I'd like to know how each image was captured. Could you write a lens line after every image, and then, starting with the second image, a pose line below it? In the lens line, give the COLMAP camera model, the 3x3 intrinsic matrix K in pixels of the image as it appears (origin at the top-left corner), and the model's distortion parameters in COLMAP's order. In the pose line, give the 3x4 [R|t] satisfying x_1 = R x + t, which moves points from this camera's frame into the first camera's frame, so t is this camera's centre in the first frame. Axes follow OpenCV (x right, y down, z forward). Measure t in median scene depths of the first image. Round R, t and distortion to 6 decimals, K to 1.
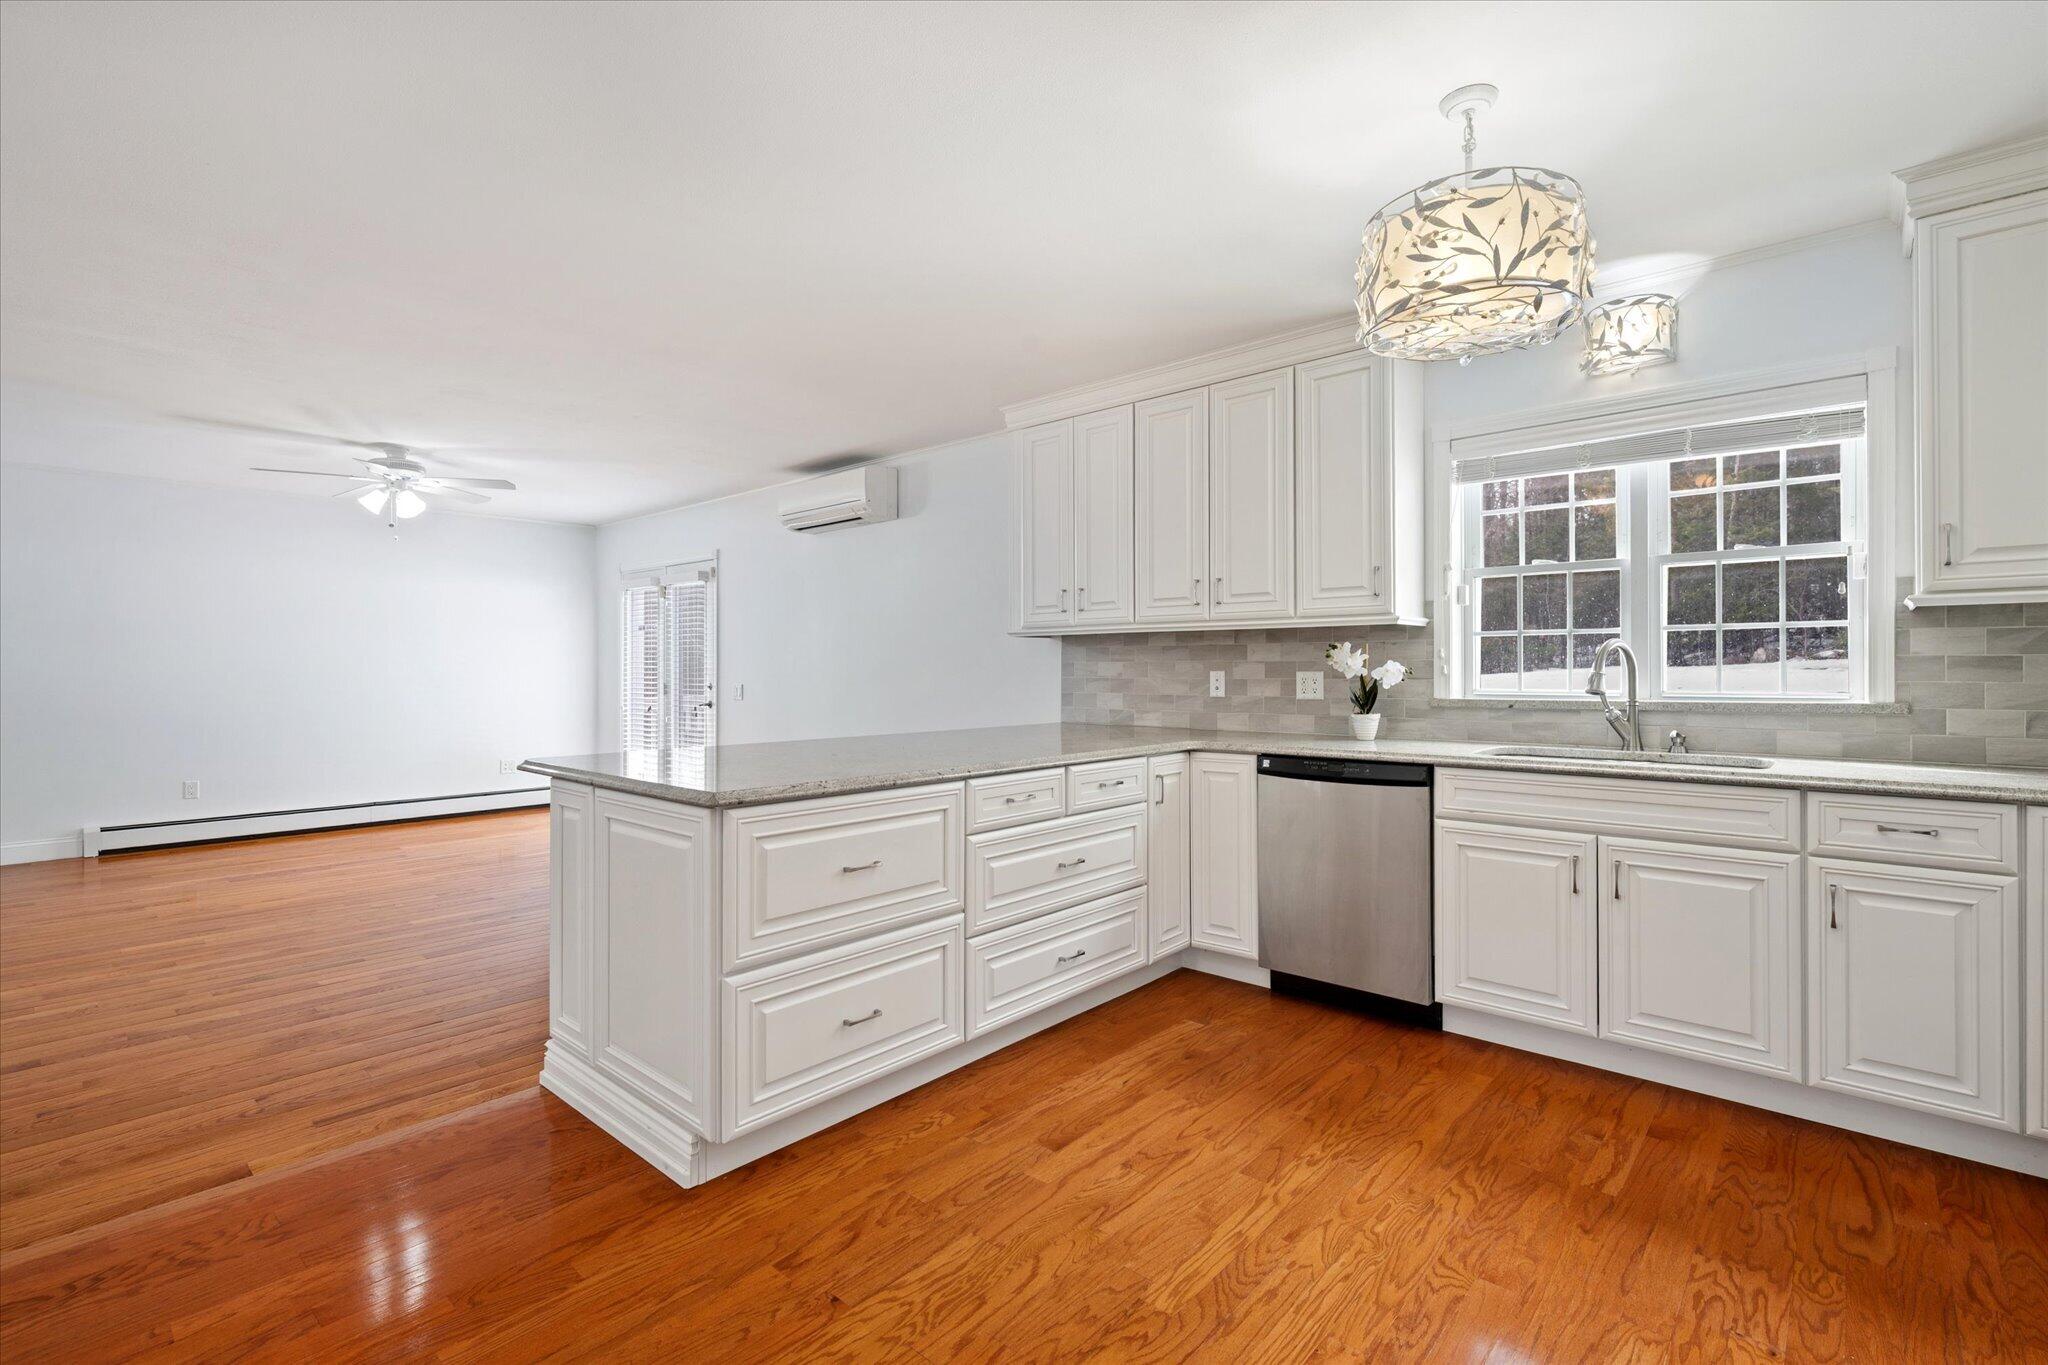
lens RADIAL K [[922.7, 0, 1034.7], [0, 922.7, 669.8], [0, 0, 1]] dist [-0.000949, -0.000124]
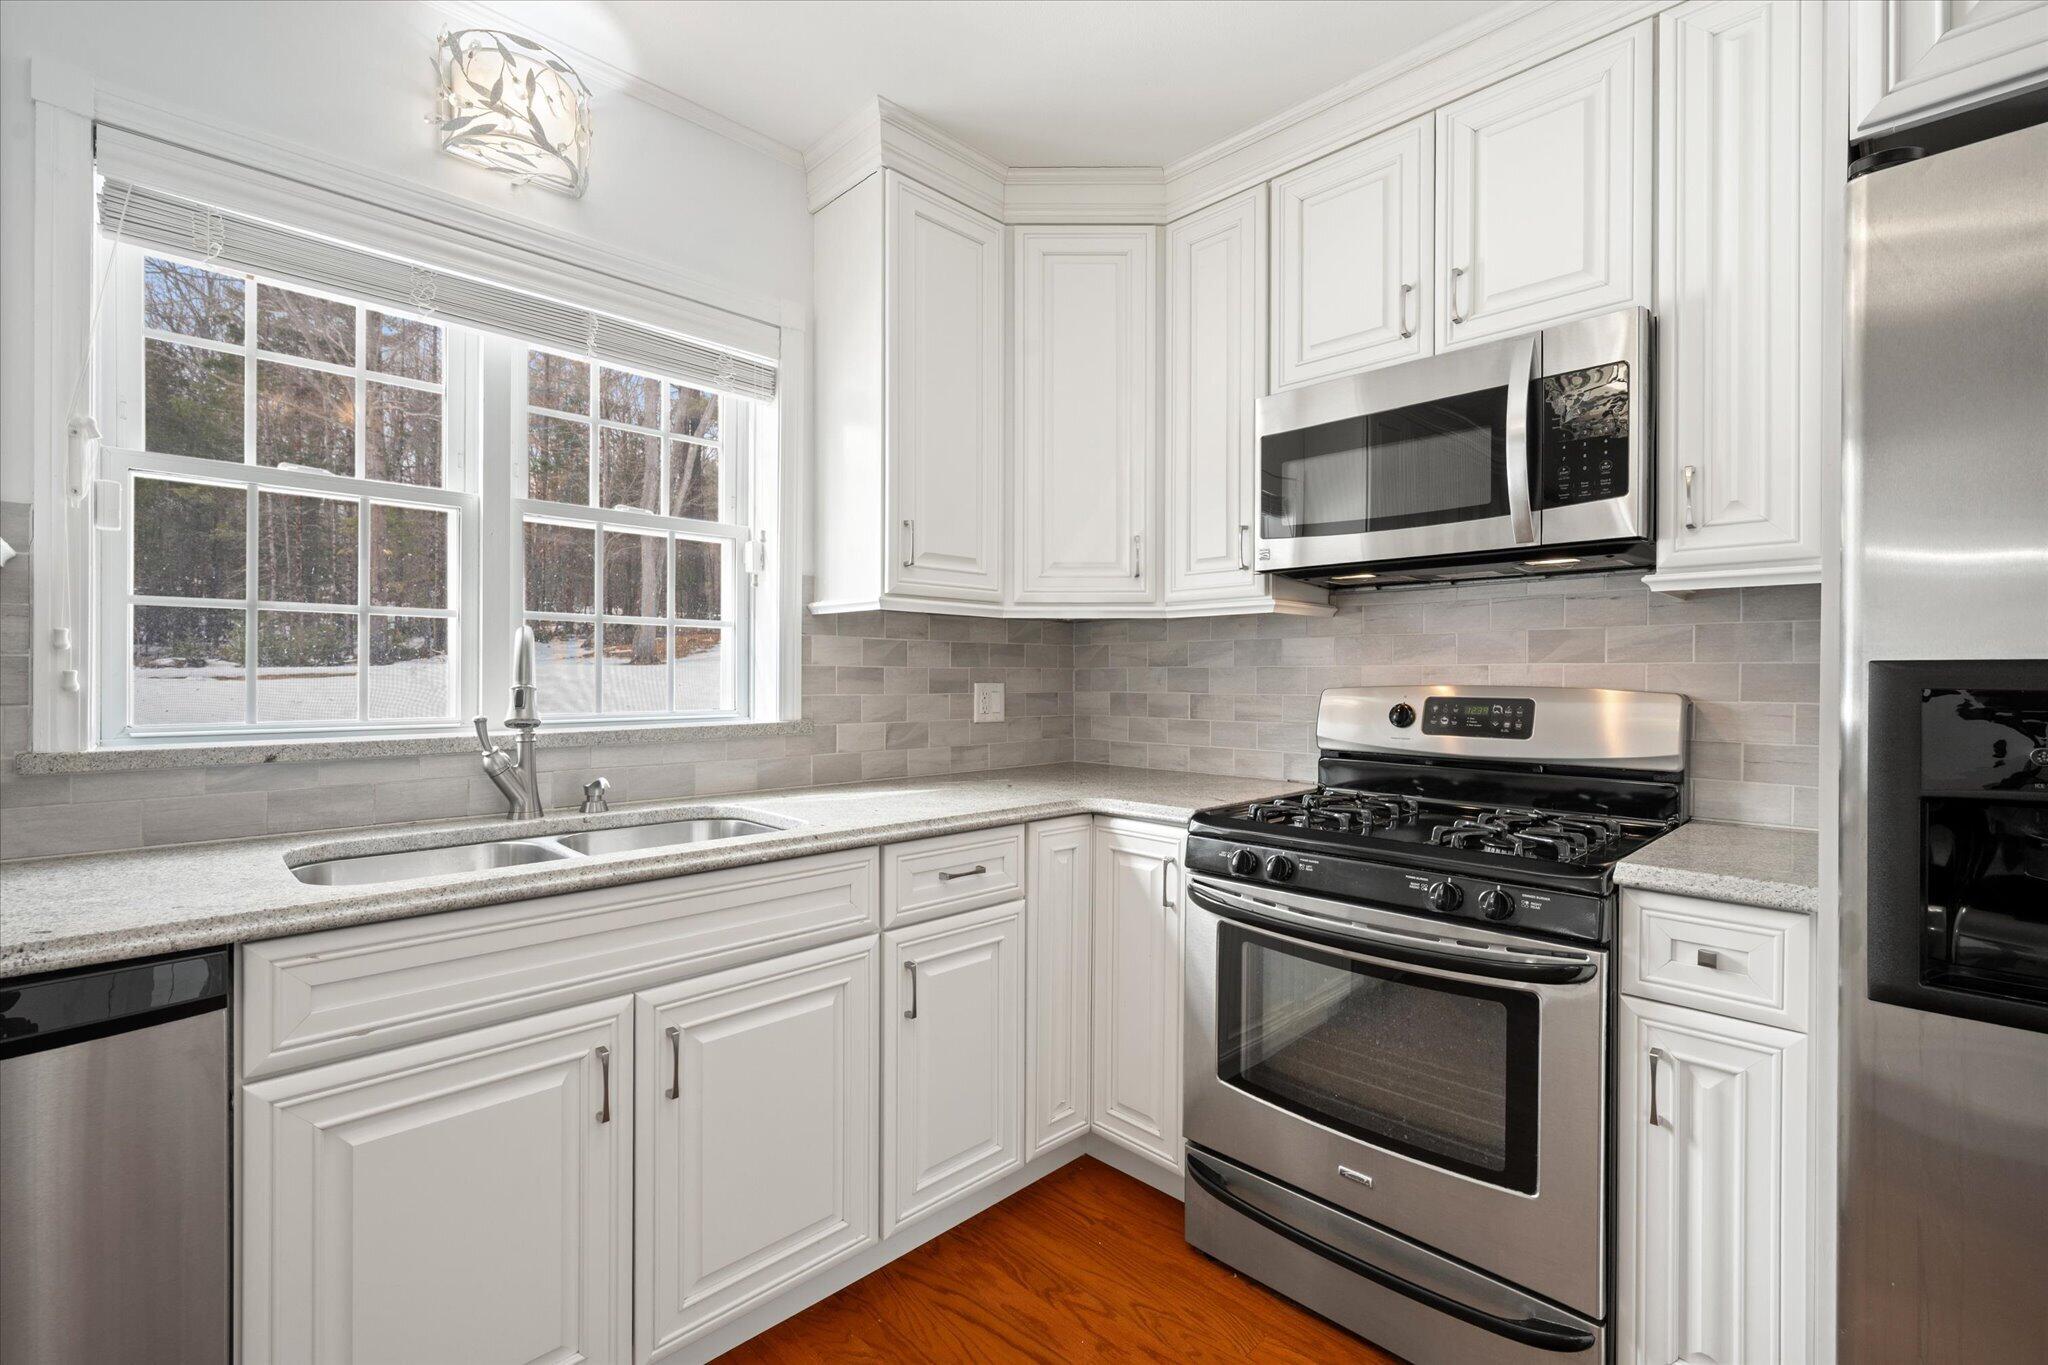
lens RADIAL K [[899.4, 0, 1036.5], [0, 899.4, 679.1], [0, 0, 1]] dist [-0.002577, 0.000055]
pose [[0.062971, 0.001870, 0.998014, 0.093848], [-0.002292, 0.999996, -0.001729, -0.001455], [-0.998013, -0.002178, 0.062975, 0.647522]]
